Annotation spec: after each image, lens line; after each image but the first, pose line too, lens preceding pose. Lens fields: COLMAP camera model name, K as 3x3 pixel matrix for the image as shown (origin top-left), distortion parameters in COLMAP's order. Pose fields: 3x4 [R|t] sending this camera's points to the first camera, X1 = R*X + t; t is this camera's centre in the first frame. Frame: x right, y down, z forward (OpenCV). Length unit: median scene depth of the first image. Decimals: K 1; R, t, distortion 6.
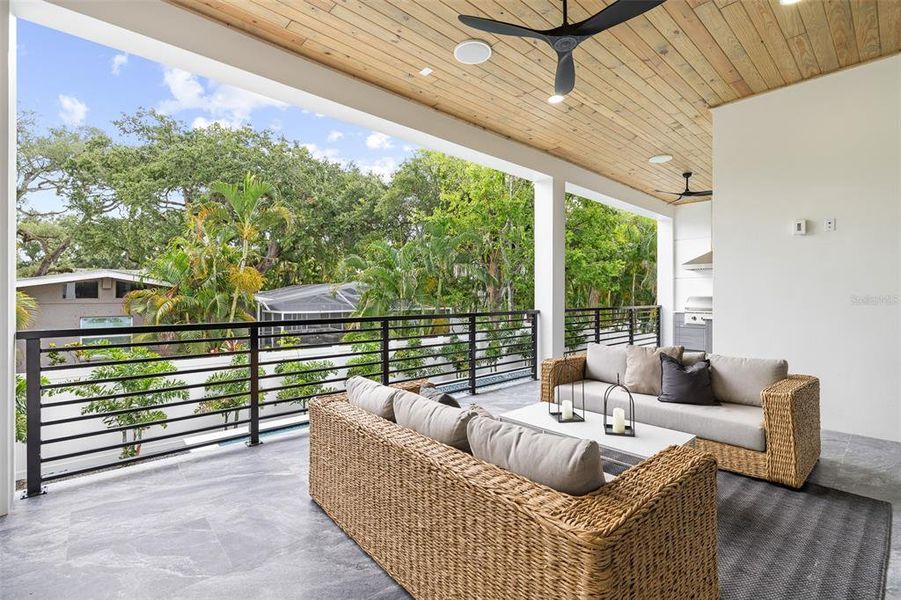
lens RADIAL K [[404.5, 0, 451.3], [0, 404.5, 294.3], [0, 0, 1]] dist [-0.002944, 0.000510]
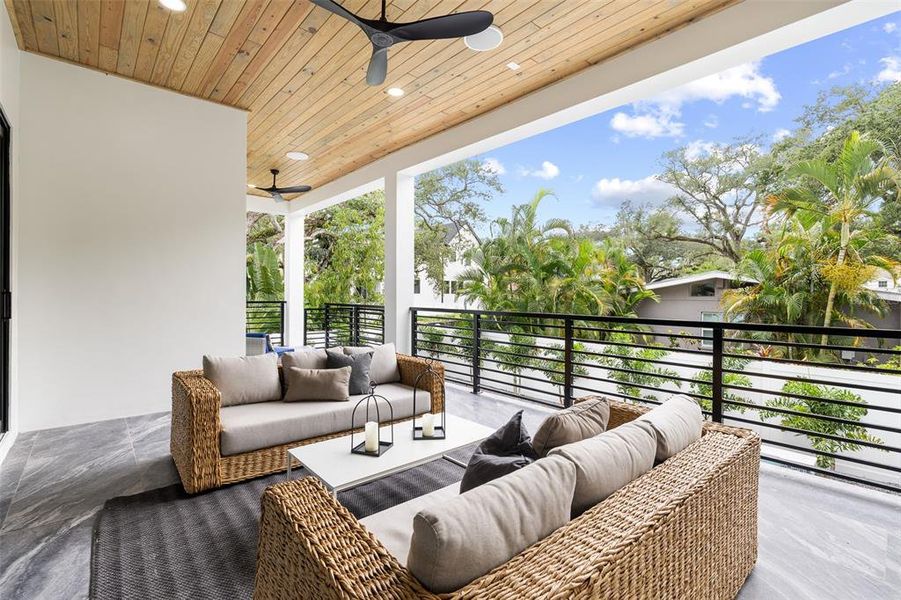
lens RADIAL K [[413.7, 0, 452.3], [0, 413.7, 286.6], [0, 0, 1]] dist [-0.003964, -0.000301]
pose [[-0.008665, -0.014616, -0.999856, 0.303283], [-0.001872, 0.999892, -0.014600, 0.001655], [0.999961, 0.001745, -0.008692, 0.275499]]
